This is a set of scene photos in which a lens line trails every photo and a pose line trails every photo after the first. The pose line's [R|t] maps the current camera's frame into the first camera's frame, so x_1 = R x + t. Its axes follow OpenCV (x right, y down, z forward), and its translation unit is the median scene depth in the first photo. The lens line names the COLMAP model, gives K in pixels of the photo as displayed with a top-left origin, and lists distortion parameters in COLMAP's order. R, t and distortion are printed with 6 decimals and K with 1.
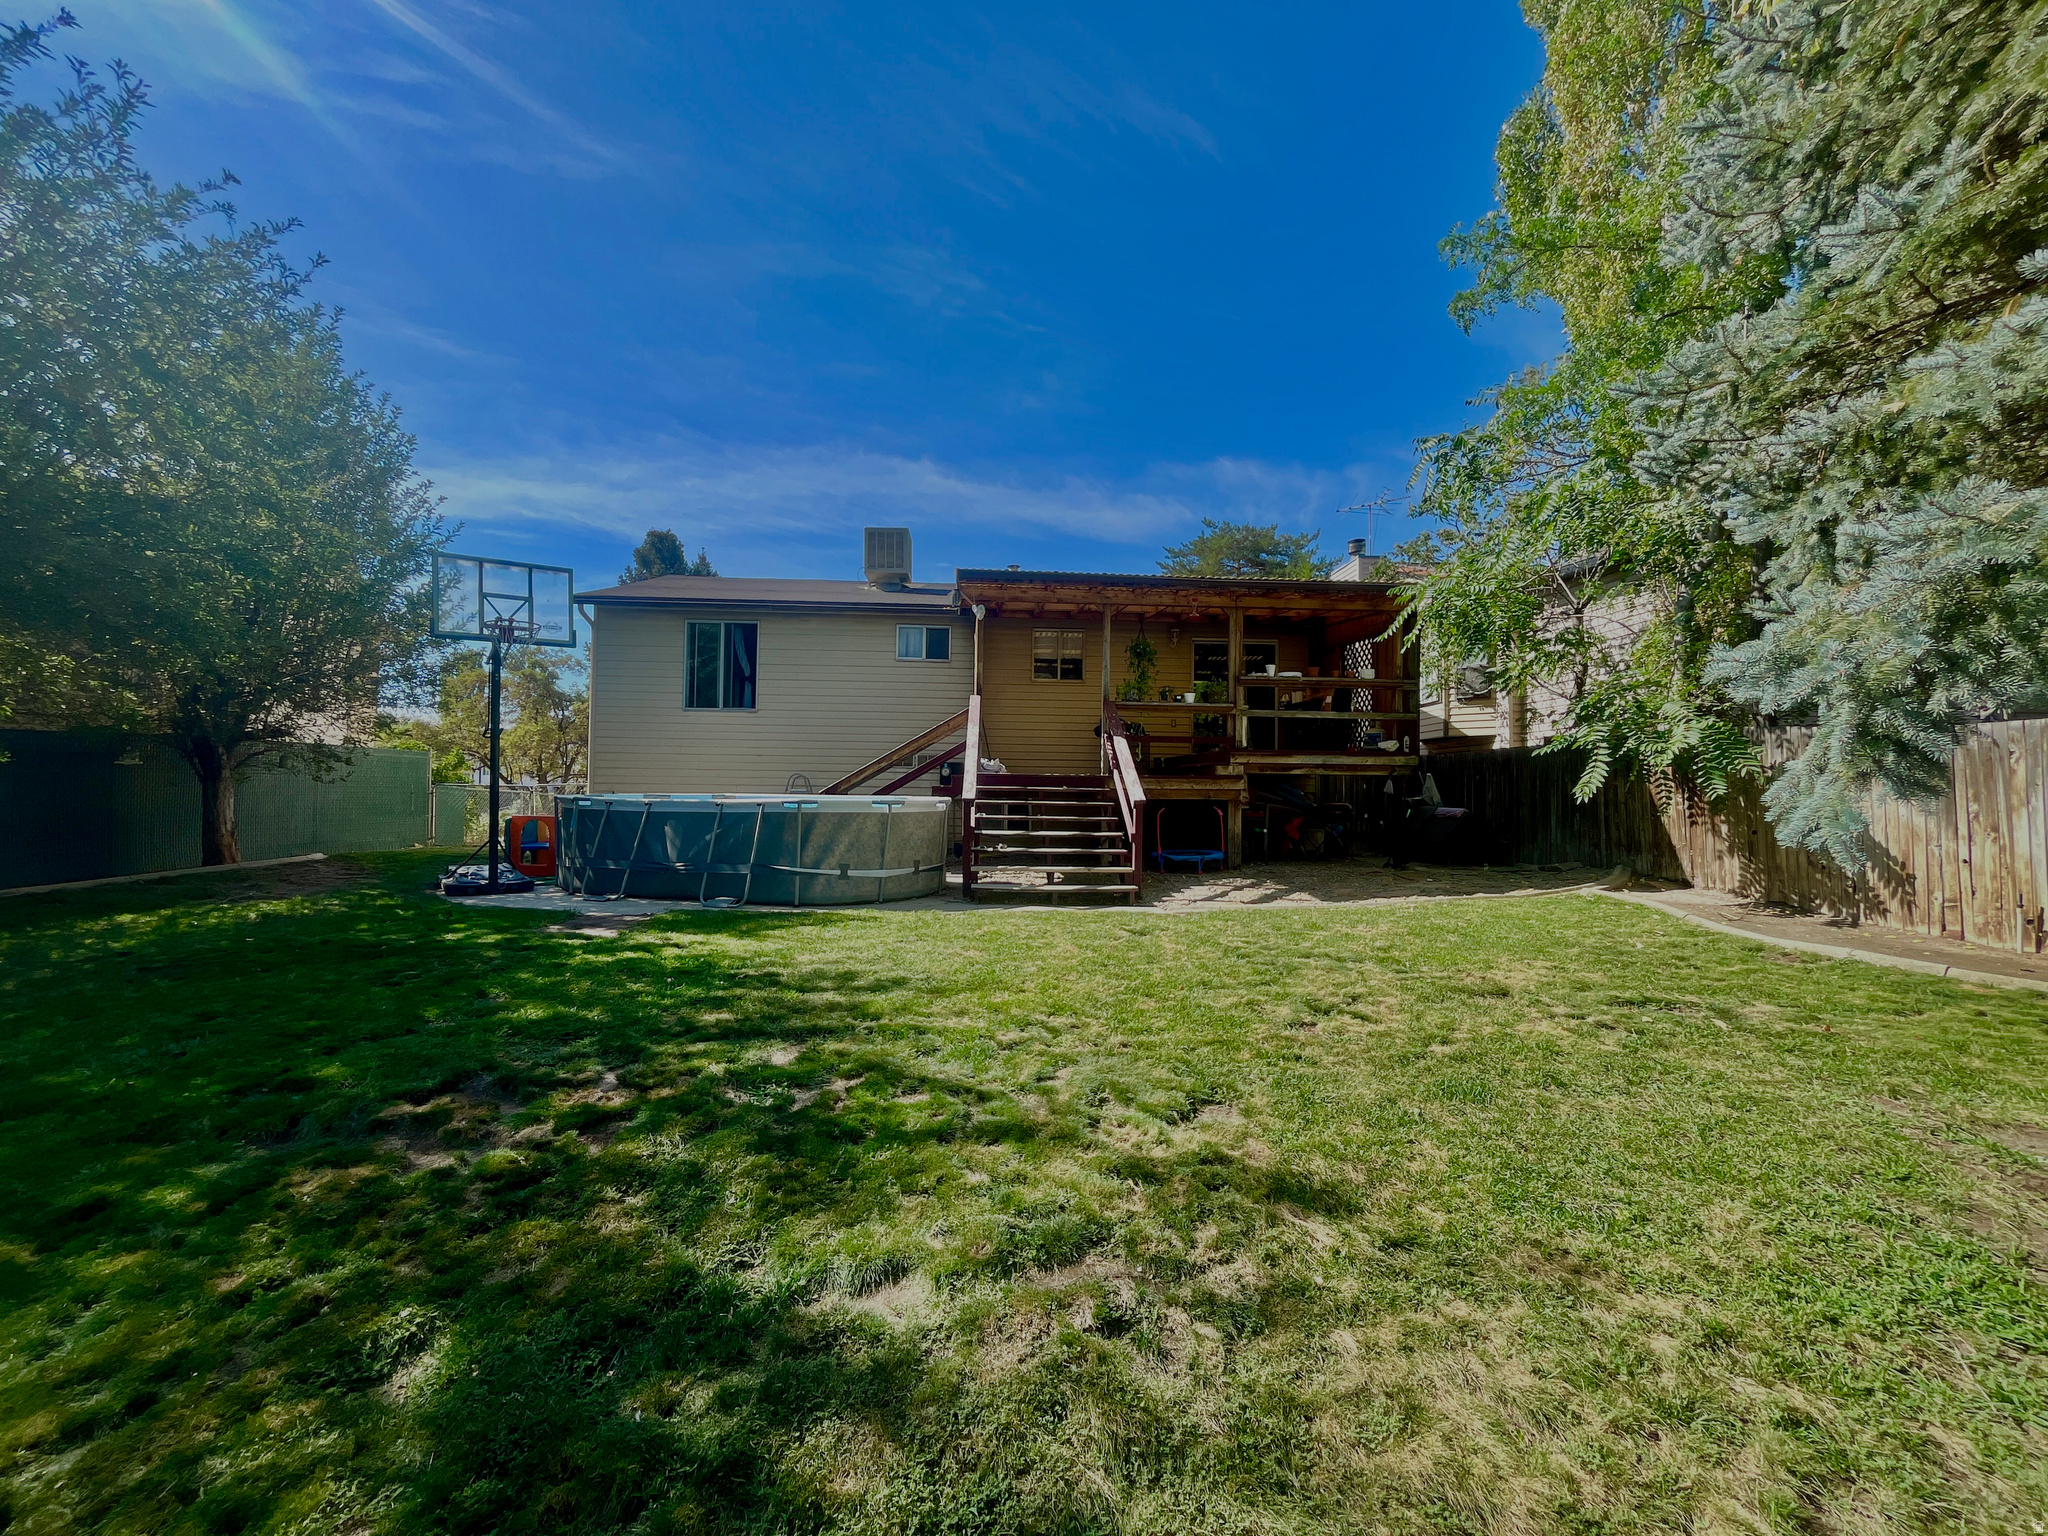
lens RADIAL K [[841.1, 0, 1025.8], [0, 841.1, 760.5], [0, 0, 1]] dist [-0.002342, 0.000004]
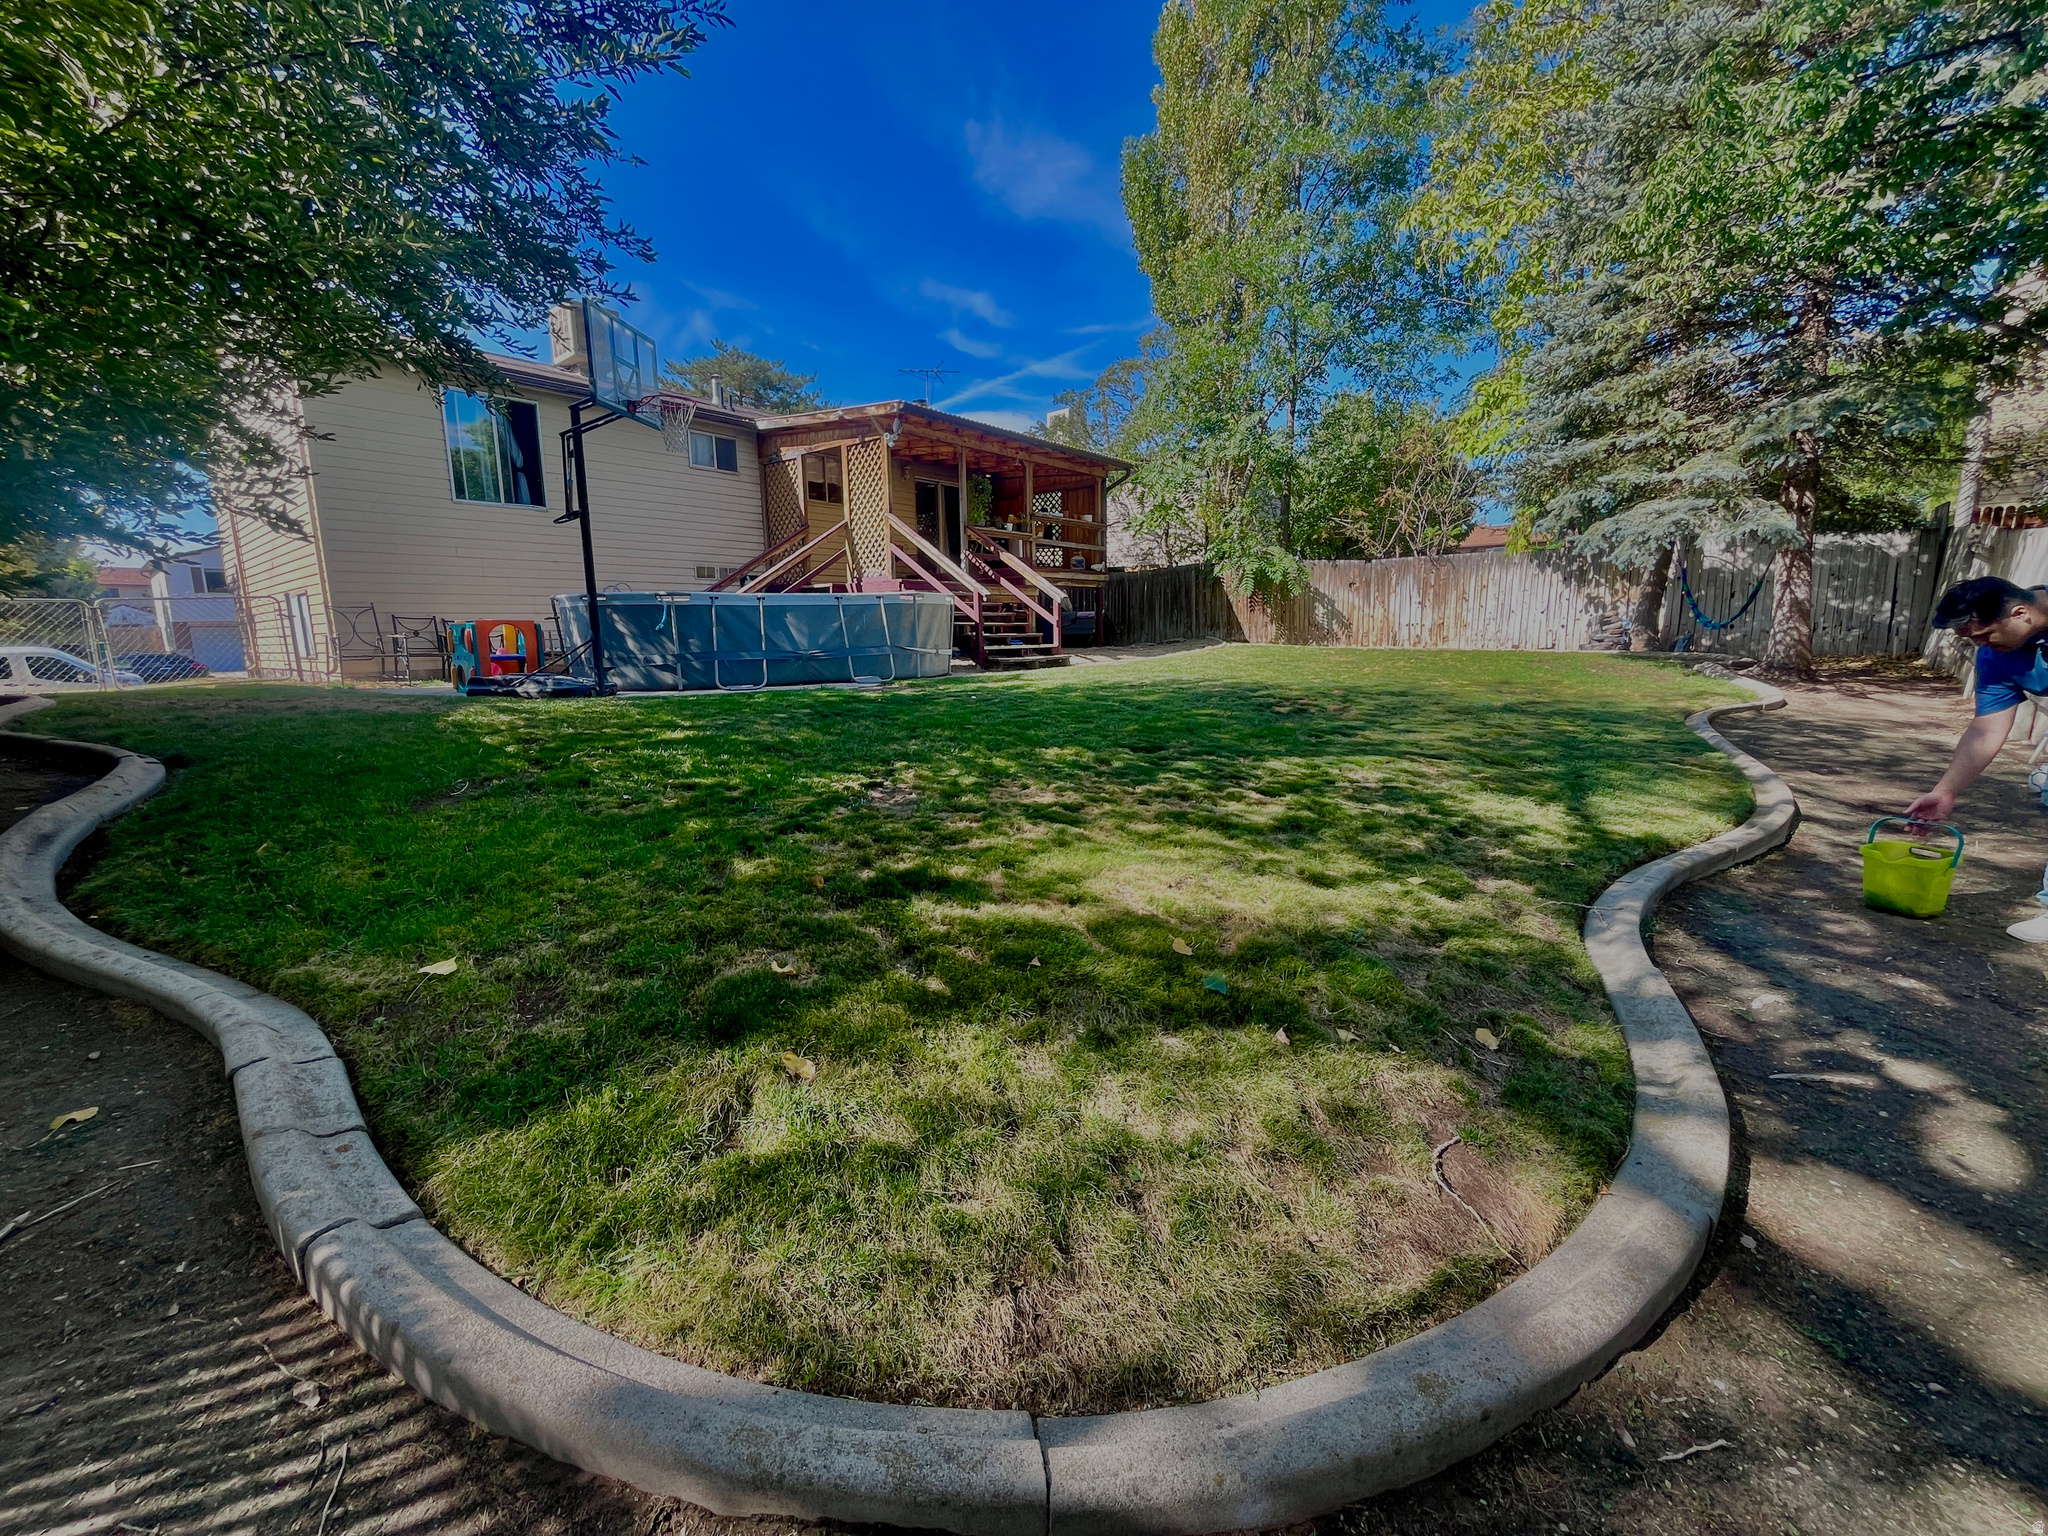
lens RADIAL K [[841.1, 0, 1029.7], [0, 841.1, 768.2], [0, 0, 1]] dist [-0.002342, 0.000004]
pose [[0.675666, -0.138655, 0.724052, -0.835493], [0.002240, 0.982535, 0.186064, 0.058296], [-0.737205, -0.124096, 0.664176, 0.021888]]
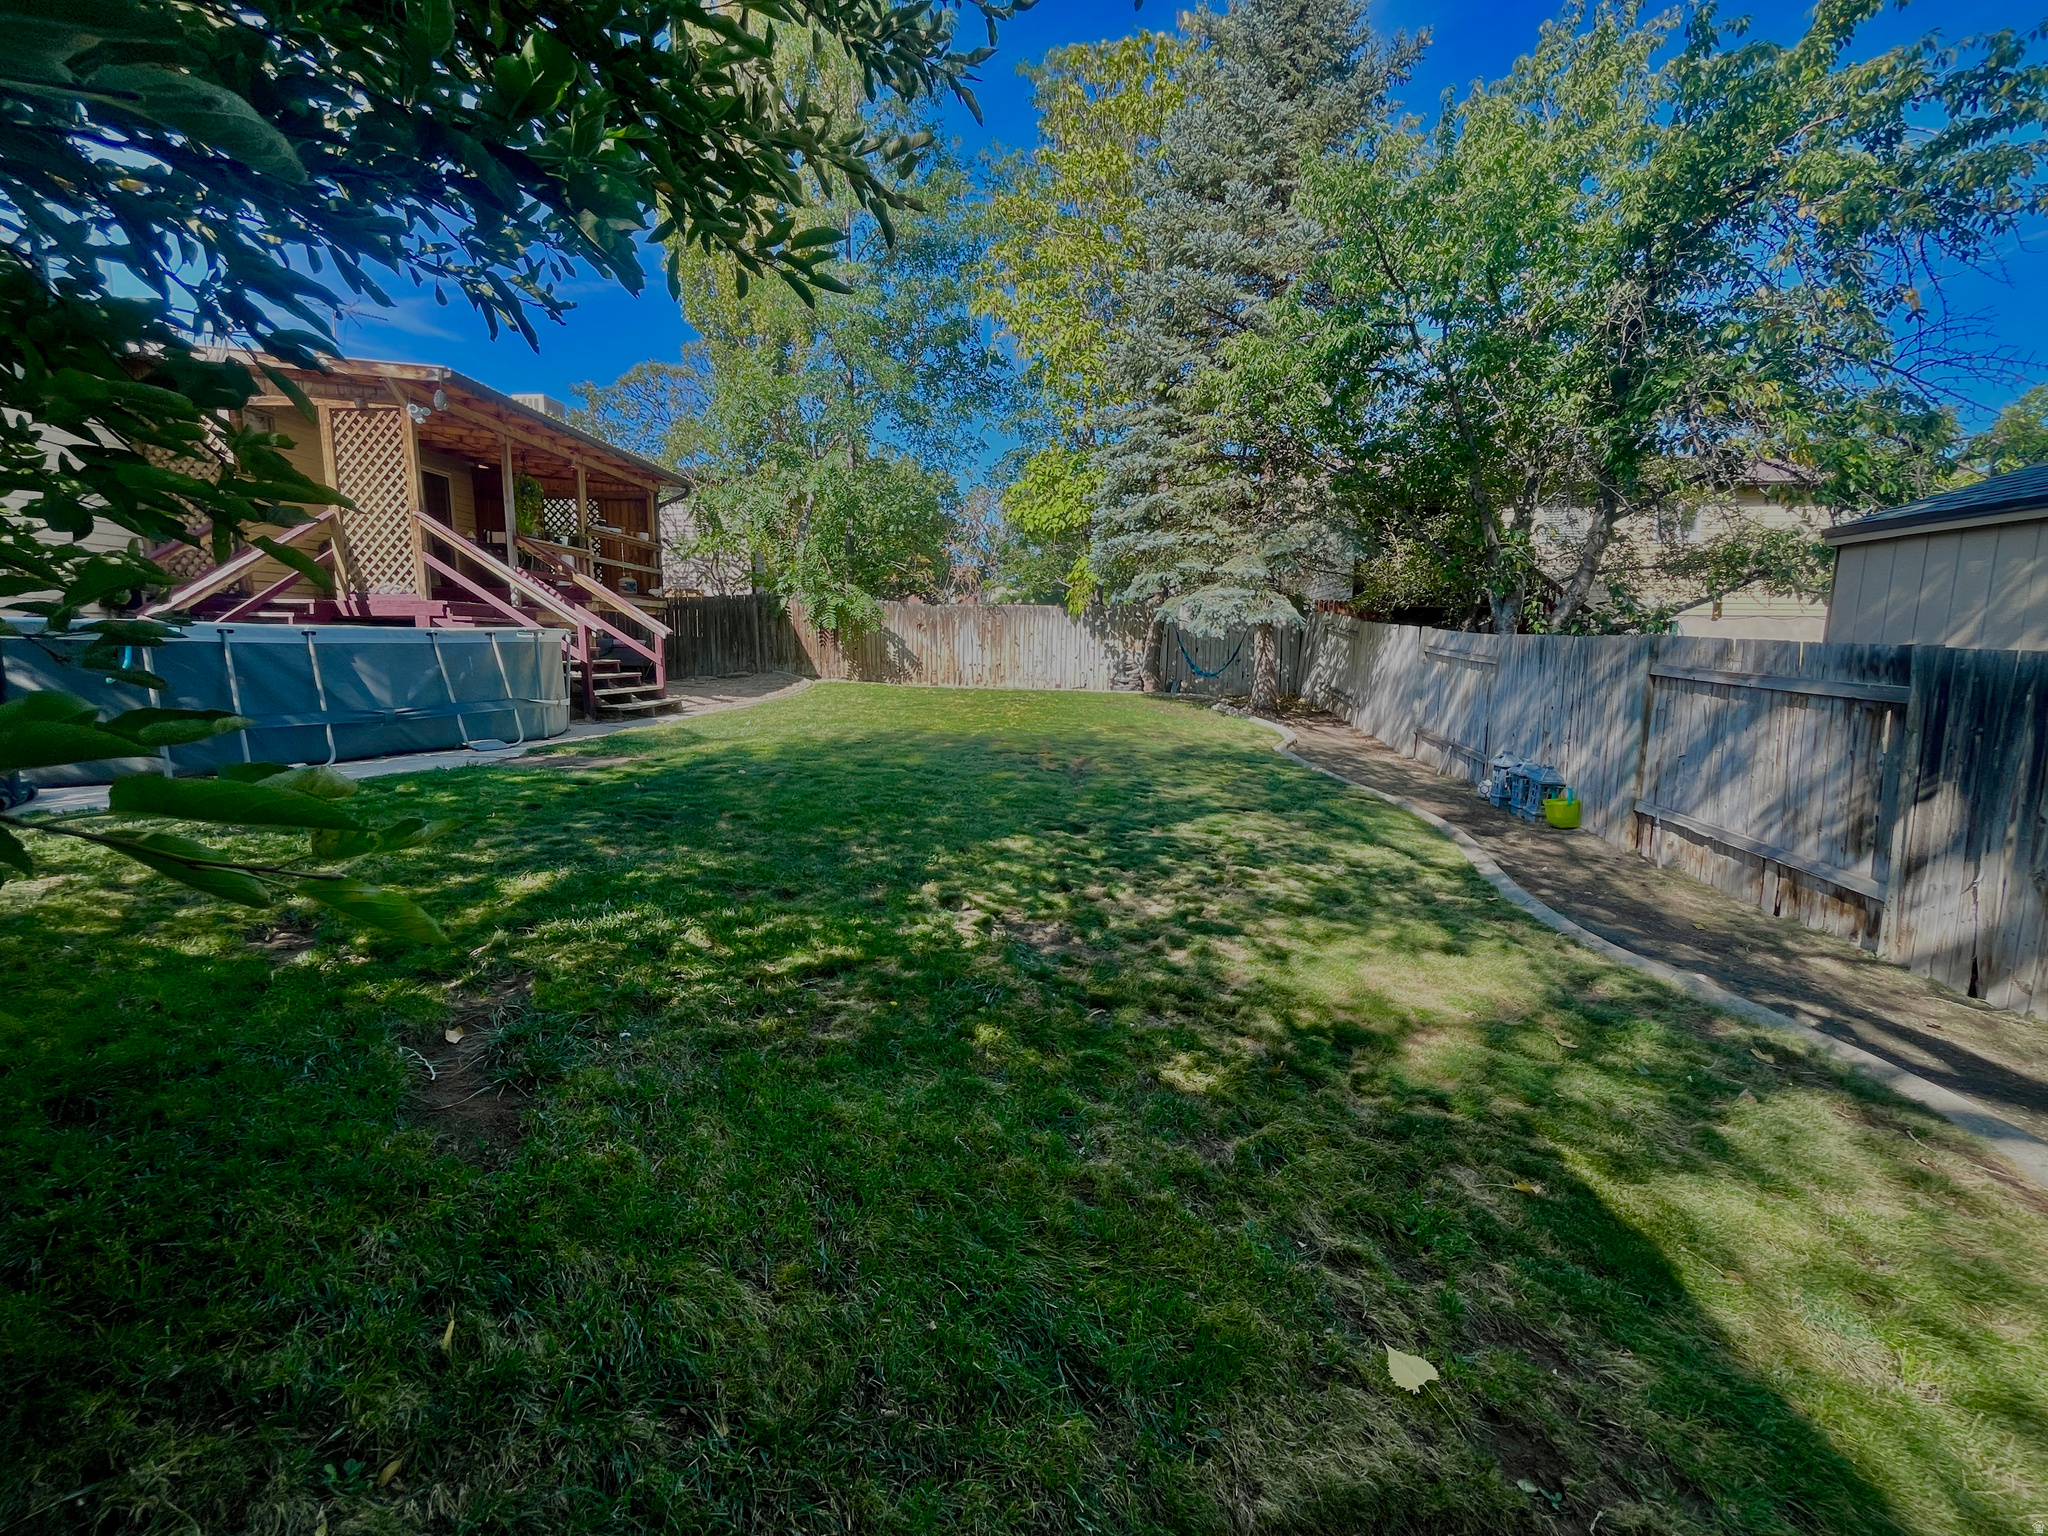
lens RADIAL K [[841.1, 0, 1025.4], [0, 841.1, 769.4], [0, 0, 1]] dist [-0.002342, 0.000004]
pose [[0.090755, -0.152355, 0.984150, -0.912126], [-0.039571, 0.986896, 0.156430, 0.028756], [-0.995087, -0.053141, 0.083537, 0.282291]]
